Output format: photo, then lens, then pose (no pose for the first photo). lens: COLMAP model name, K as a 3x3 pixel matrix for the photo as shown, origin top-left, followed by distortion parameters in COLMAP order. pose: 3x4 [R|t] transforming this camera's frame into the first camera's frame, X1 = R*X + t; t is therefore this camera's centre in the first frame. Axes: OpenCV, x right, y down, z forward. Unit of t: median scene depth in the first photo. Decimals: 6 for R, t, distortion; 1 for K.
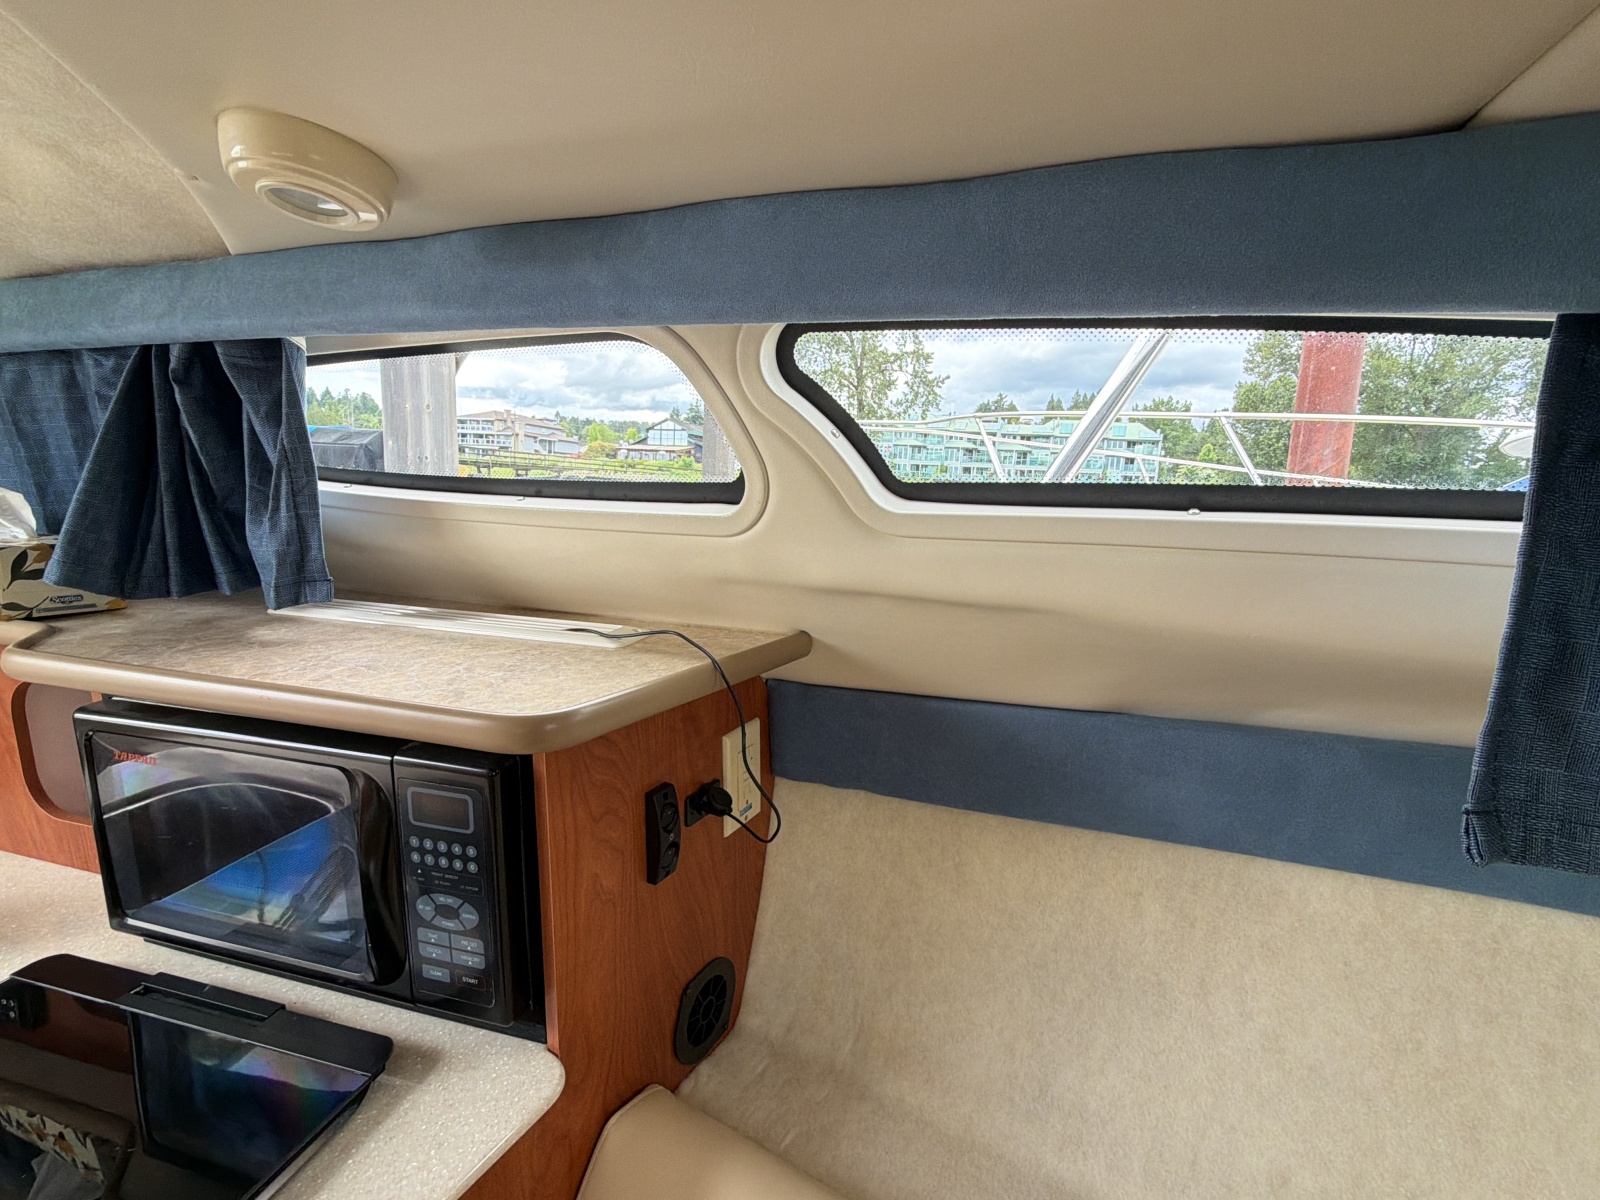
lens RADIAL K [[735.9, 0, 796.1], [0, 735.9, 601.8], [0, 0, 1]] dist [0.007167, -0.000061]
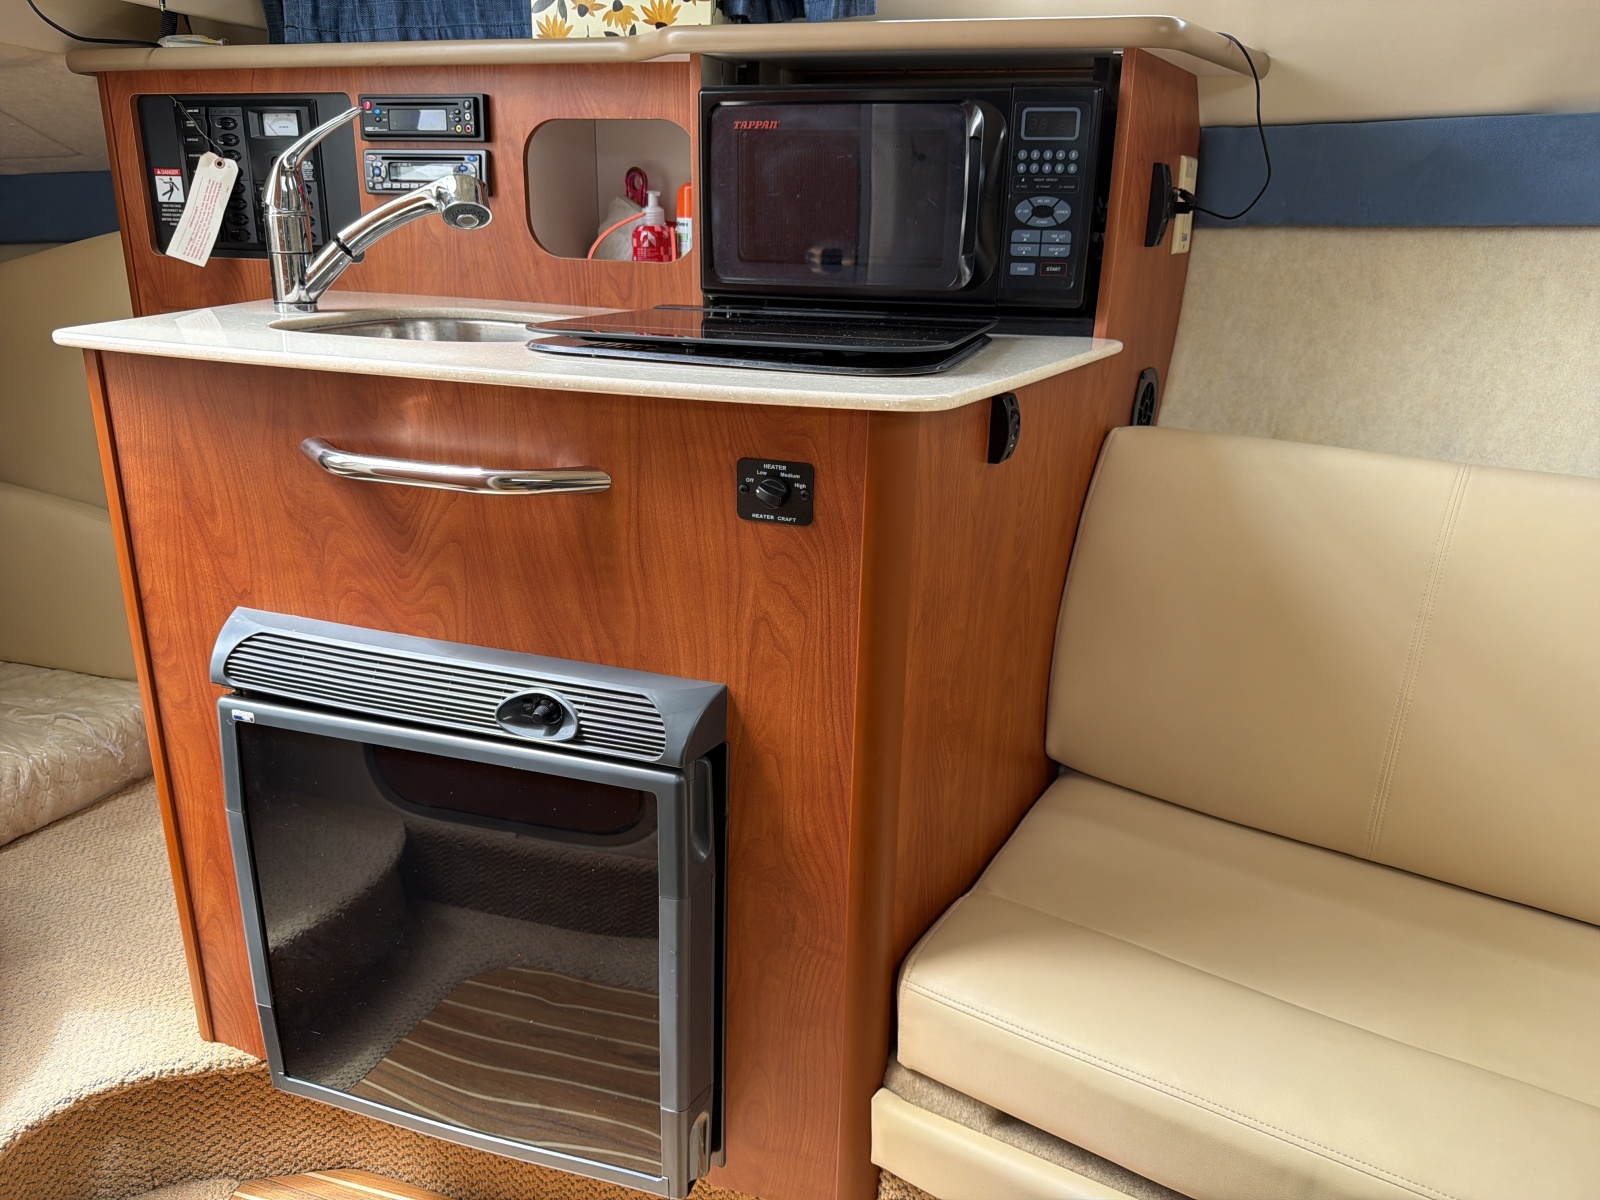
lens RADIAL K [[1171.7, 0, 800.0], [0, 1171.7, 600.0], [0, 0, 1]] dist [-0.002563, 0.001799]
pose [[0.999717, 0.008943, -0.022027, -0.689896], [-0.005937, 0.991103, 0.132965, 0.672782], [0.023020, -0.132797, 0.990876, -0.972847]]
